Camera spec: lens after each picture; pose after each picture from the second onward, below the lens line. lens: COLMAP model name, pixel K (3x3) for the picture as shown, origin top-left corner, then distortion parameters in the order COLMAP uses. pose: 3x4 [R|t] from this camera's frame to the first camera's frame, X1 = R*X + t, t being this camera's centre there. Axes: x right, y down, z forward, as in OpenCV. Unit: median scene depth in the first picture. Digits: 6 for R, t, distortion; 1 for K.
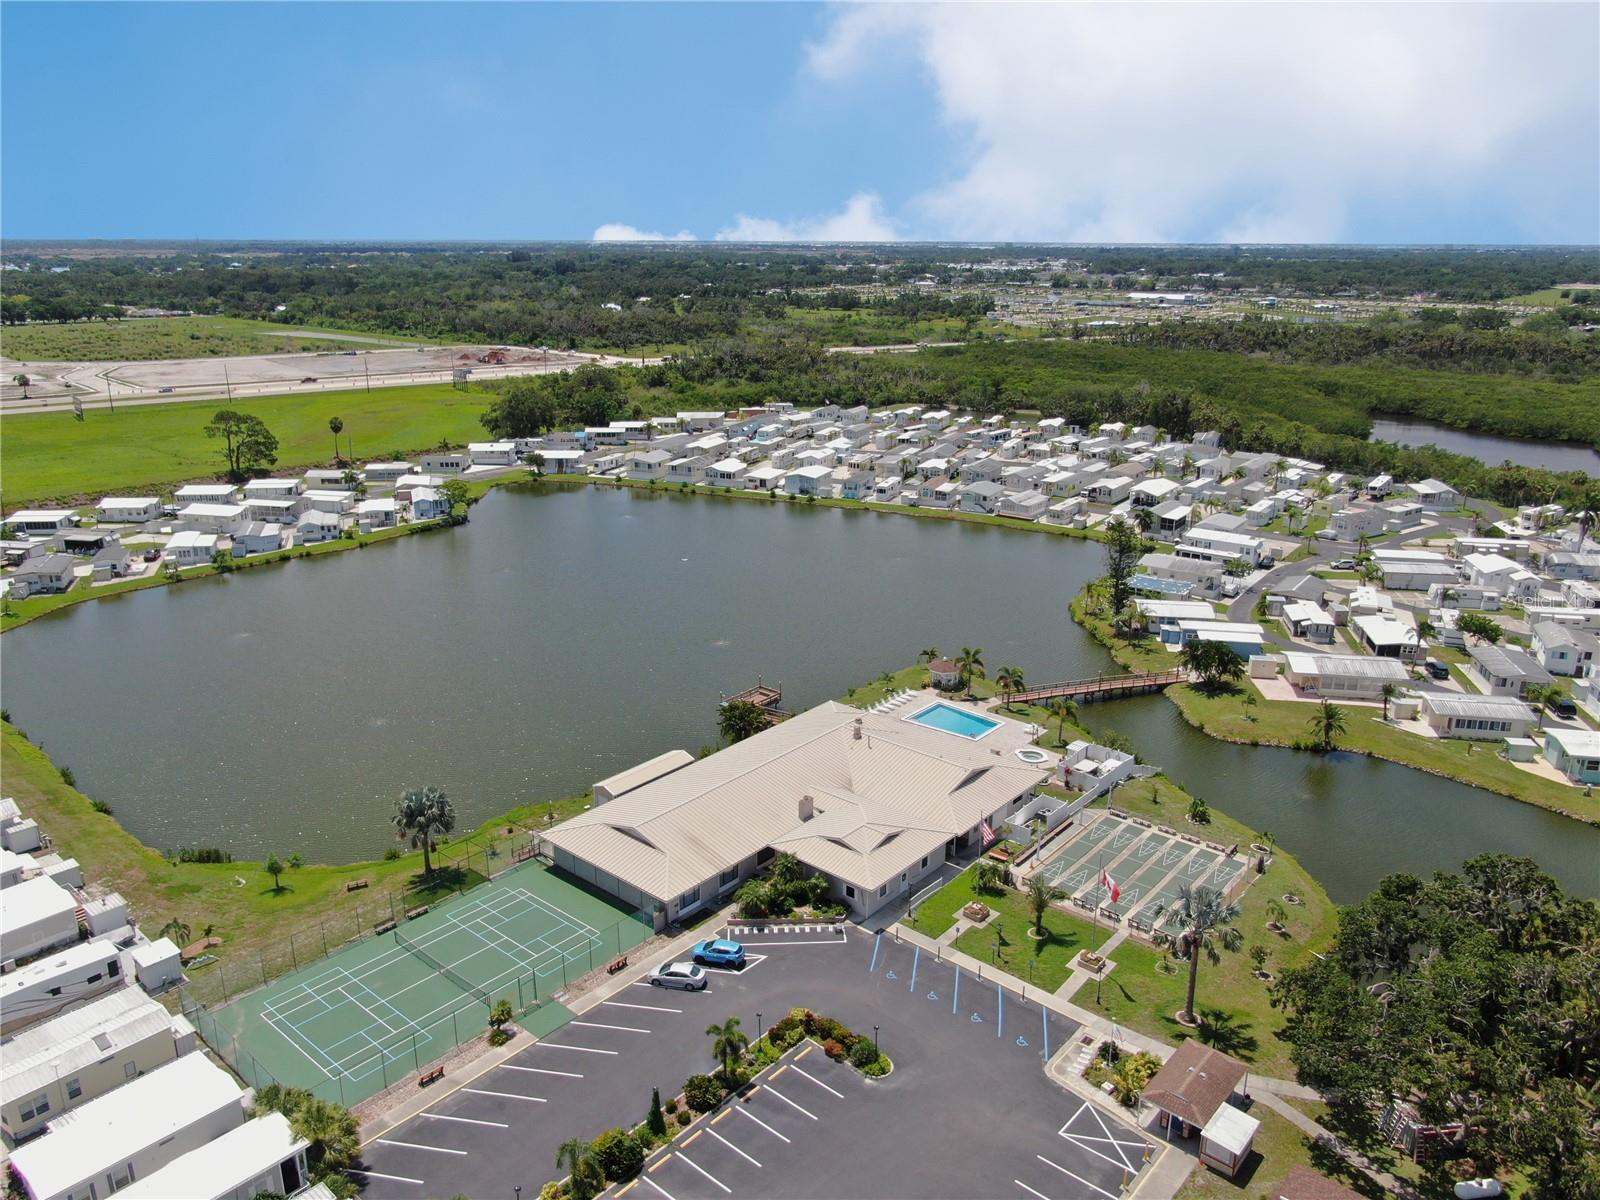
lens RADIAL K [[1119.0, 0, 800.0], [0, 1119.0, 600.0], [0, 0, 1]] dist [-0.007600, 0.001842]
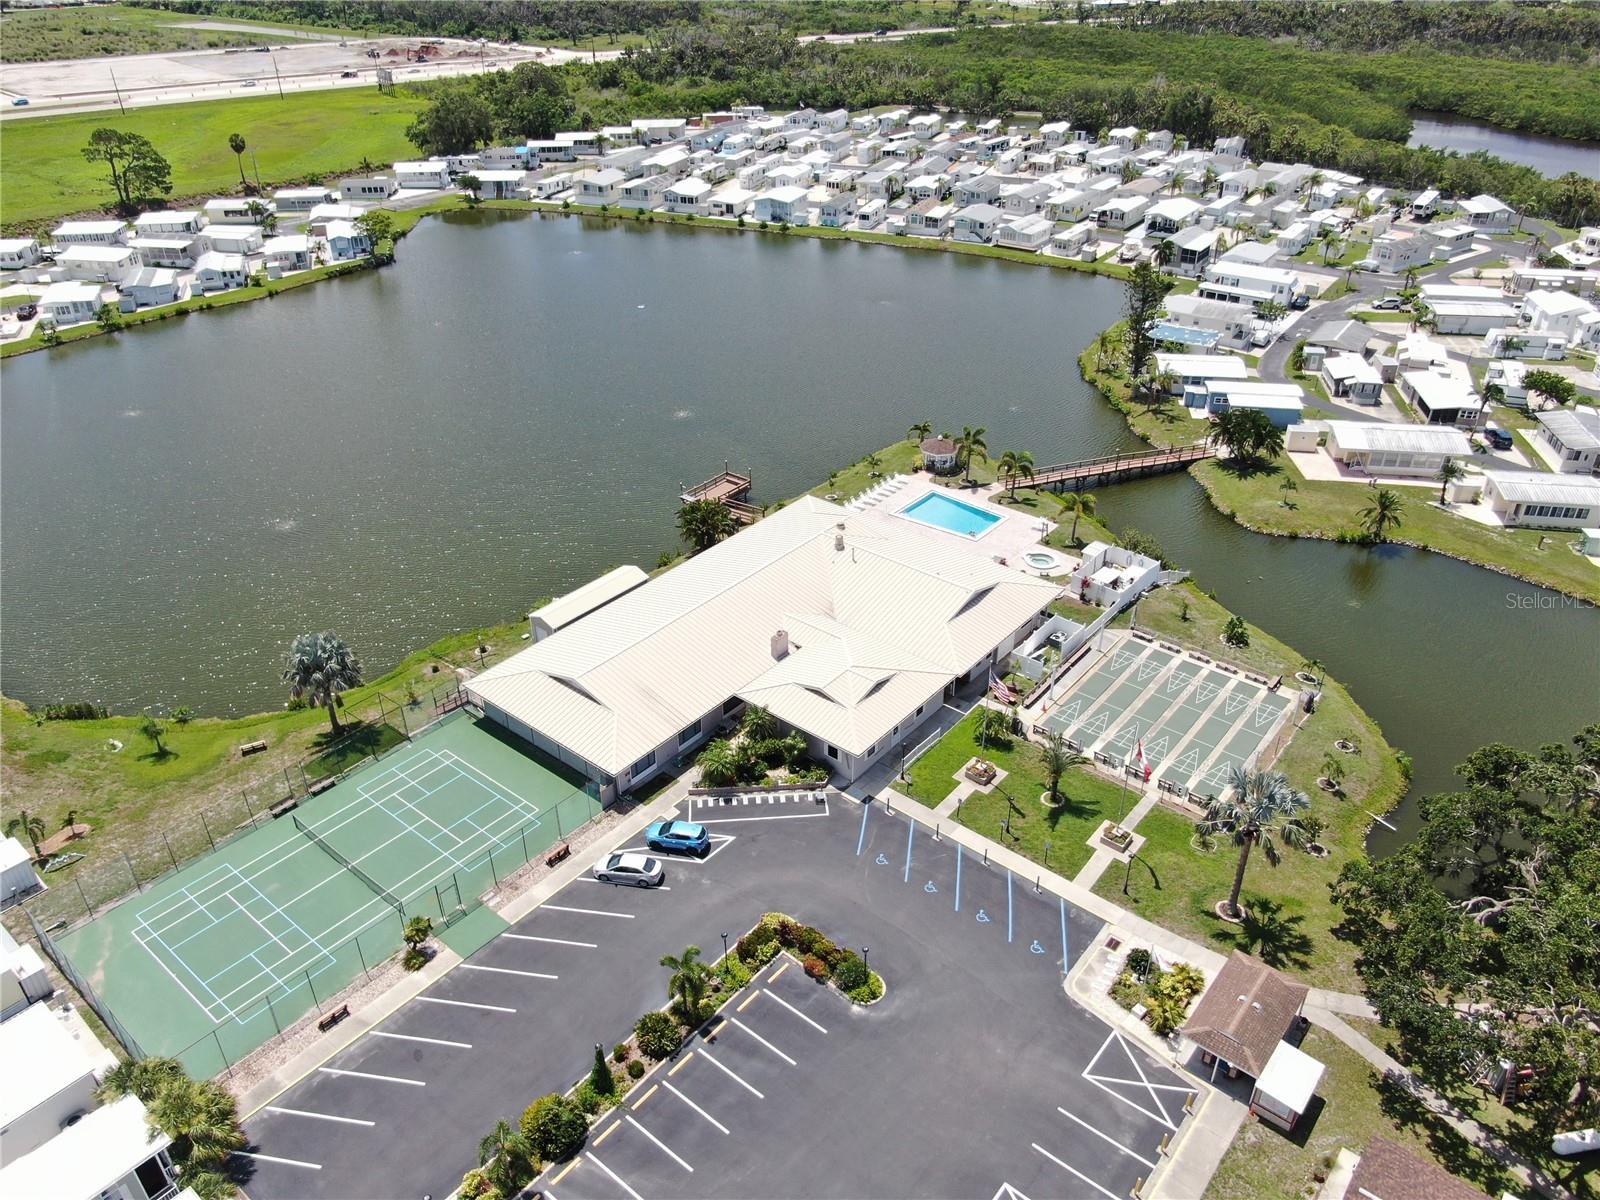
lens RADIAL K [[1119.0, 0, 800.0], [0, 1119.0, 600.0], [0, 0, 1]] dist [-0.007600, 0.001842]
pose [[0.999713, -0.018784, 0.014899, 0.007001], [0.014568, 0.969478, 0.244743, -0.042997], [-0.019041, -0.244456, 0.969473, 0.149695]]
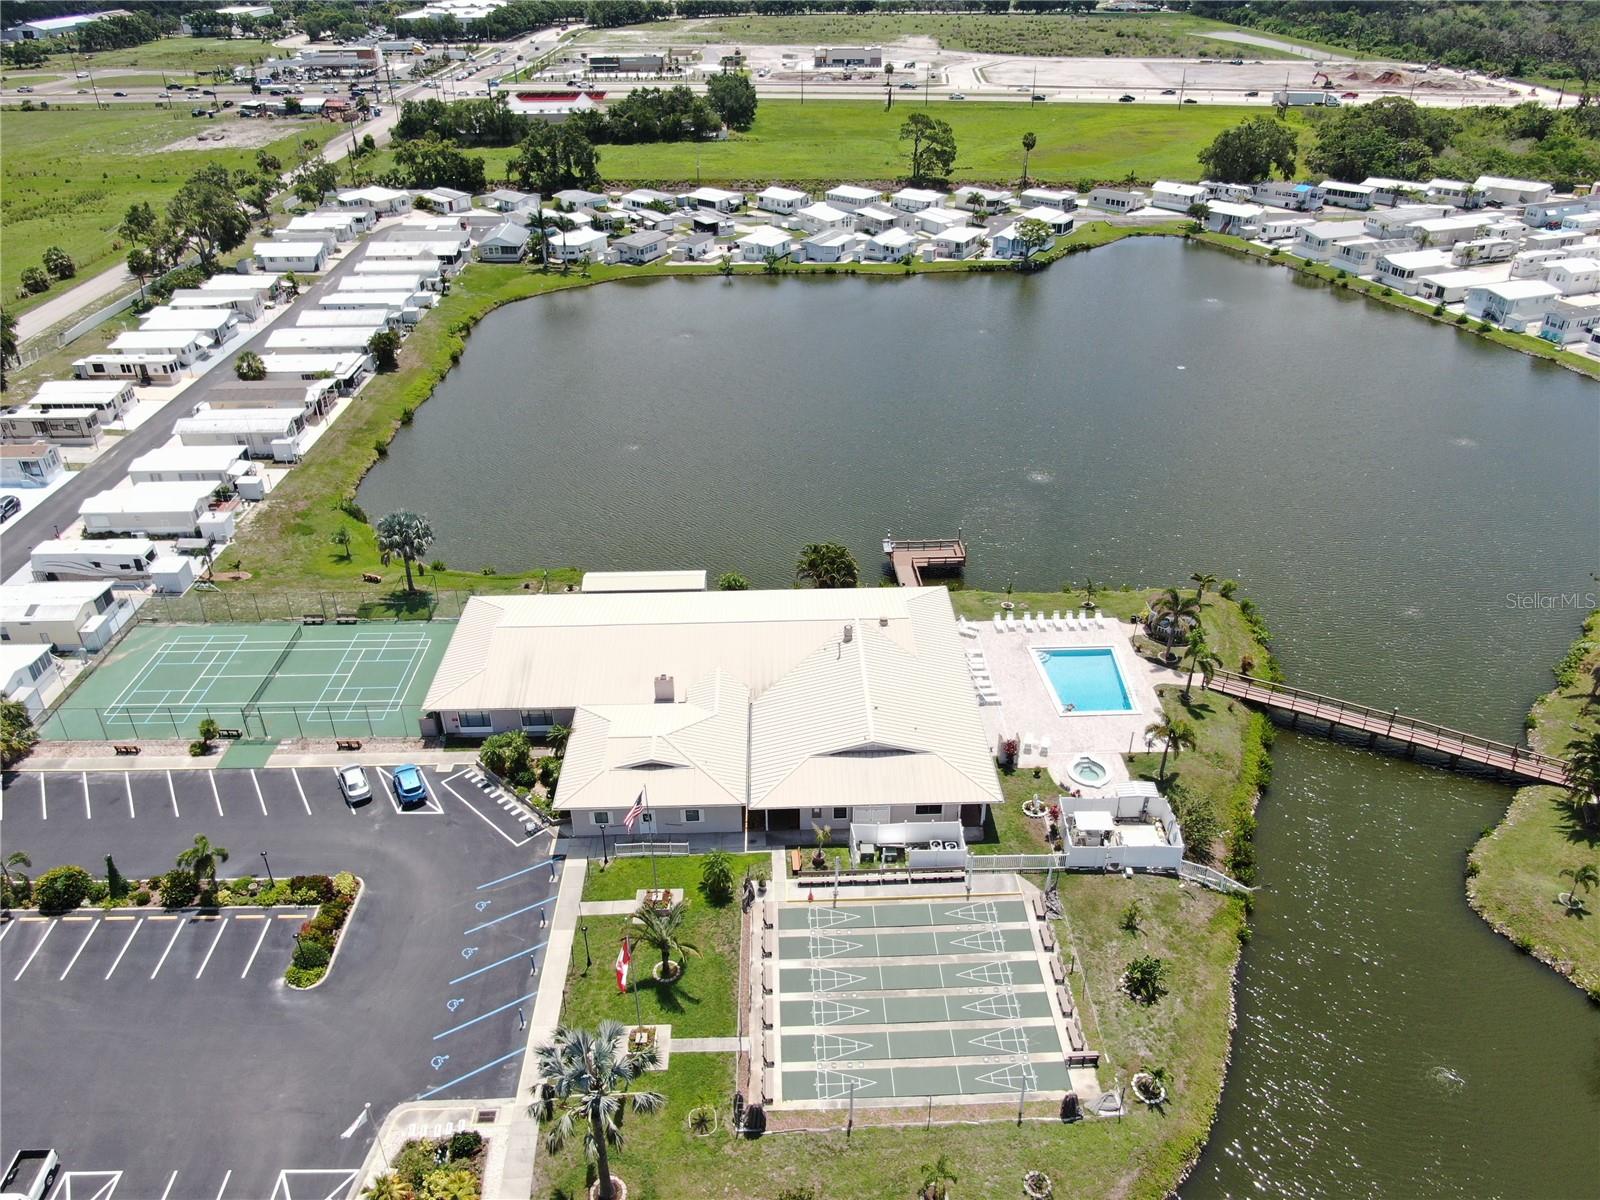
lens RADIAL K [[1119.0, 0, 800.0], [0, 1119.0, 600.0], [0, 0, 1]] dist [-0.007600, 0.001842]
pose [[0.680955, 0.370165, -0.631885, 0.450784], [-0.214396, 0.925810, 0.311303, -0.119068], [0.700239, -0.076510, 0.709797, 0.396135]]
